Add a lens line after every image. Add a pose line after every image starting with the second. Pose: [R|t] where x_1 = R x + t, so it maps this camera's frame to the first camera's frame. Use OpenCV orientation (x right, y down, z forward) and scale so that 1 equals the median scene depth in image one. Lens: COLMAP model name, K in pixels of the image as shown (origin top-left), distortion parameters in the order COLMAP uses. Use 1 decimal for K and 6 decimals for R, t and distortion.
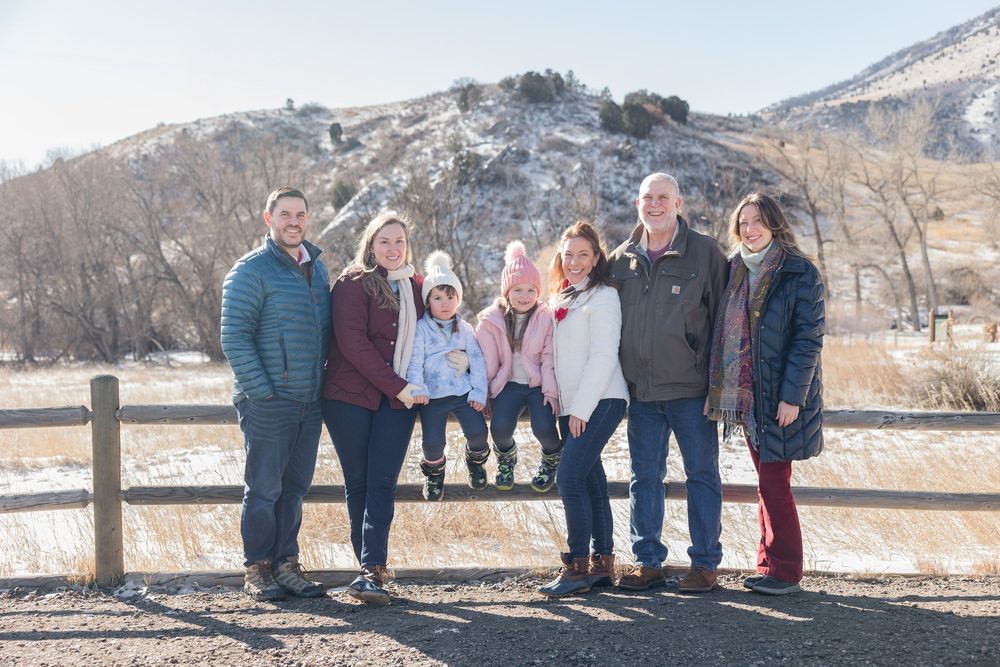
lens RADIAL K [[1225.3, 0, 500.0], [0, 1225.3, 333.5], [0, 0, 1]] dist [0.022916, -0.003865]
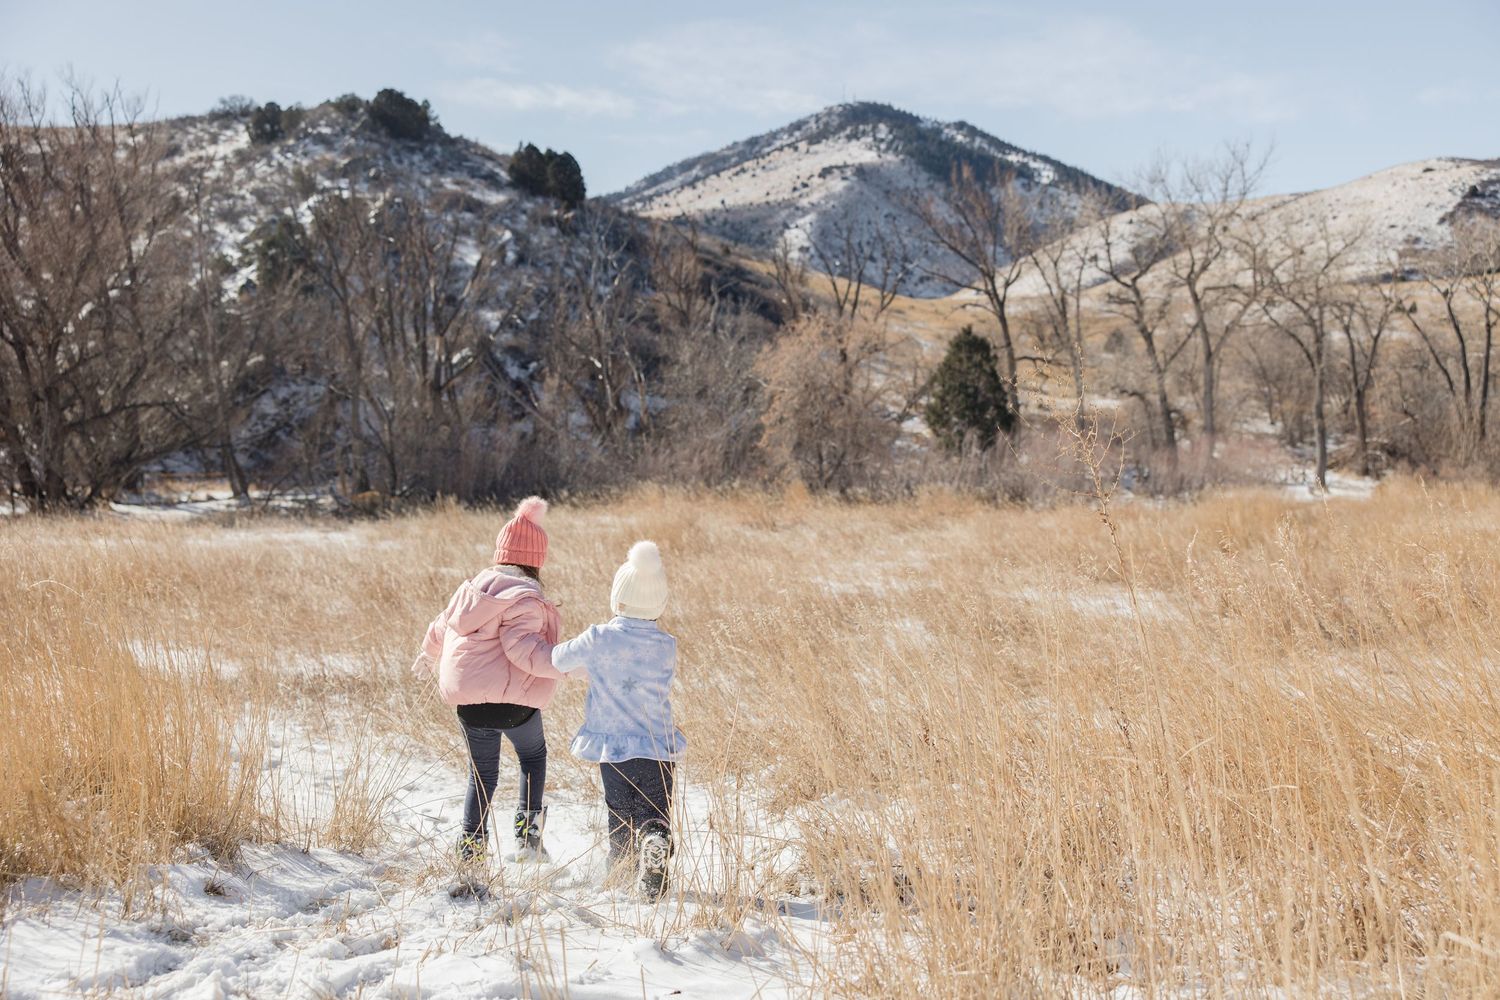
lens RADIAL K [[1666.2, 0, 757.4], [0, 1666.2, 498.8], [0, 0, 1]] dist [0.009164, 0.038544]
pose [[0.933746, 0.029044, 0.356757, -0.104030], [-0.024651, 0.999554, -0.016855, 0.010581], [-0.357087, 0.006944, 0.934045, 0.123379]]
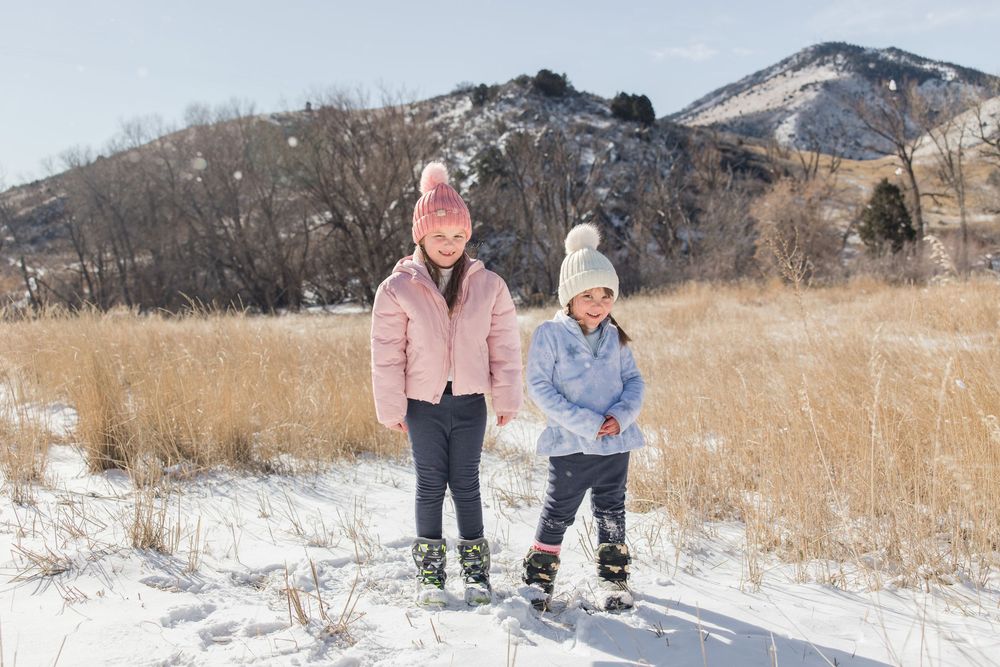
lens RADIAL K [[943.1, 0, 495.2], [0, 943.1, 327.2], [0, 0, 1]] dist [0.015127, 0.006825]
pose [[0.996375, -0.015452, 0.083651, -0.103145], [0.013652, 0.999664, 0.022044, 0.010161], [-0.083963, -0.020822, 0.996251, 0.113309]]
